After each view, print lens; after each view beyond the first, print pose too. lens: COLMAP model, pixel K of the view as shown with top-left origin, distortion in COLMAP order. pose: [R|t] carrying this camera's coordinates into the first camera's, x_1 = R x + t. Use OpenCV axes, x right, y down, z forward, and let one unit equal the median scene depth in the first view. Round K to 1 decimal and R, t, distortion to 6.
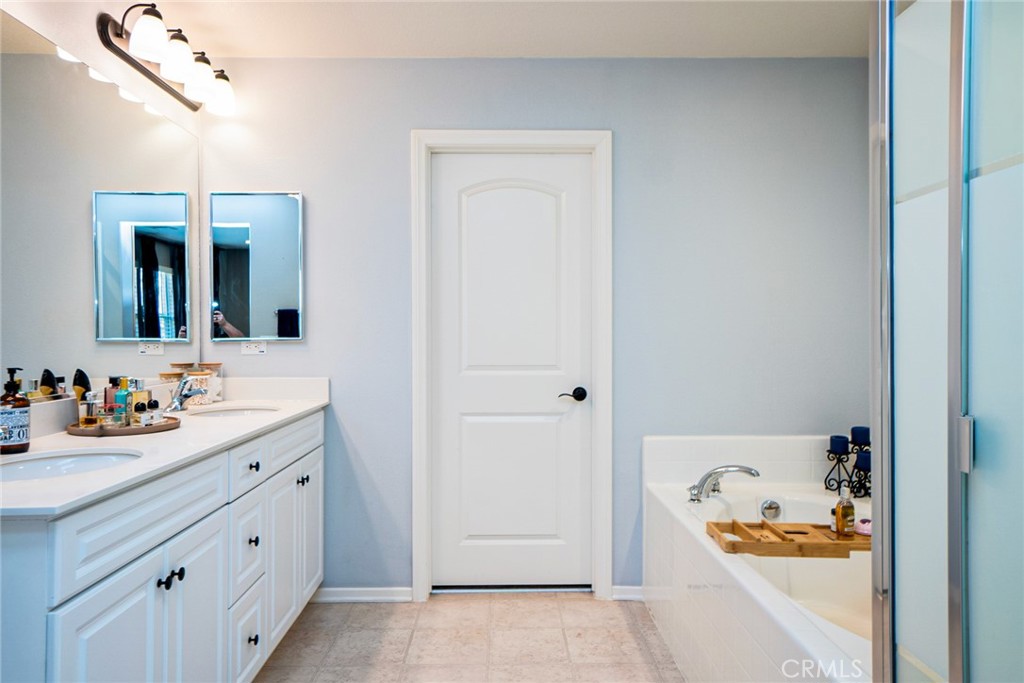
lens RADIAL K [[763.2, 0, 511.2], [0, 763.2, 338.7], [0, 0, 1]] dist [-0.002862, -0.002127]
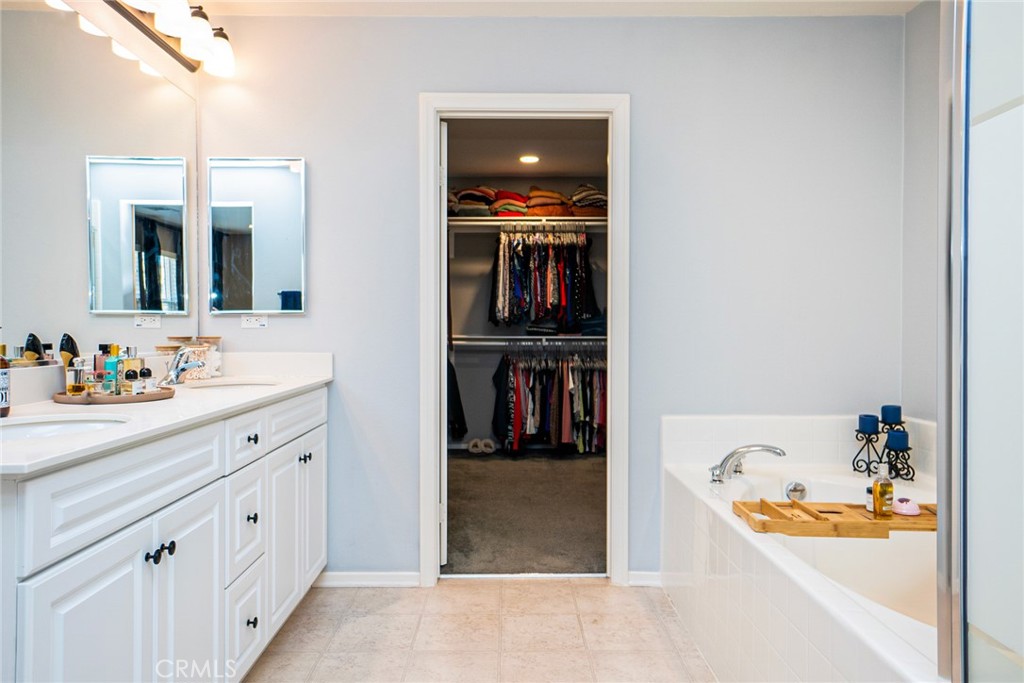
lens RADIAL K [[763.2, 0, 511.7], [0, 763.2, 341.6], [0, 0, 1]] dist [-0.002862, -0.002127]
pose [[0.999976, 0.002975, -0.006297, -0.010051], [-0.002908, 0.999940, 0.010567, 0.029596], [0.006328, -0.010549, 0.999924, 0.051117]]
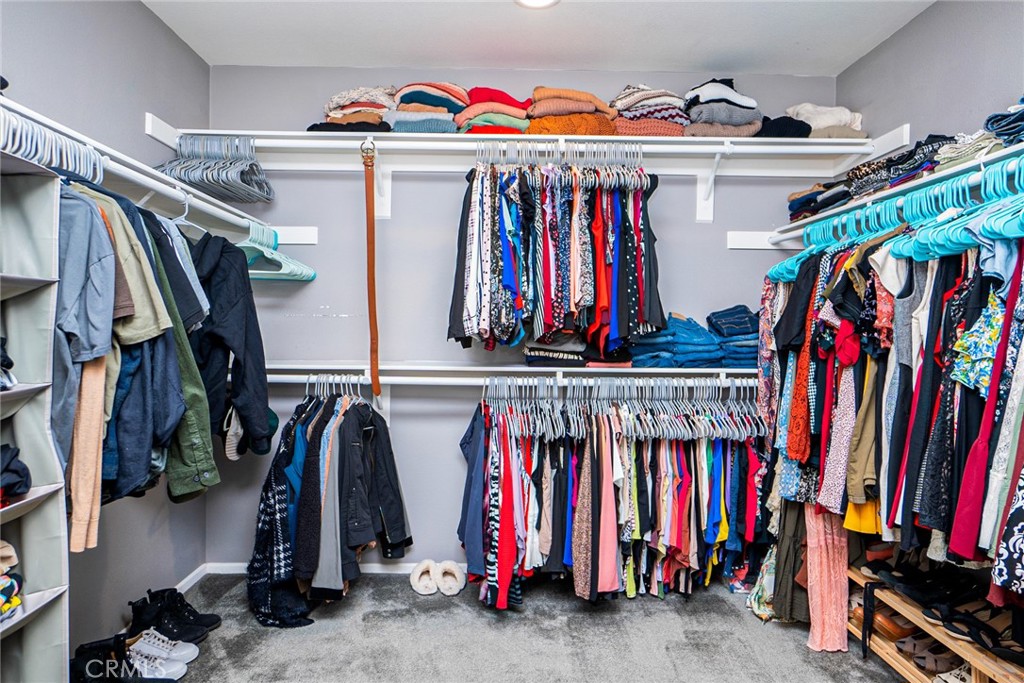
lens RADIAL K [[763.2, 0, 512.4], [0, 763.2, 340.6], [0, 0, 1]] dist [-0.002862, -0.002127]
pose [[0.999903, 0.011651, 0.007616, -0.009784], [-0.011633, 0.999929, -0.002443, 0.014030], [-0.007644, 0.002354, 0.999968, 0.627770]]
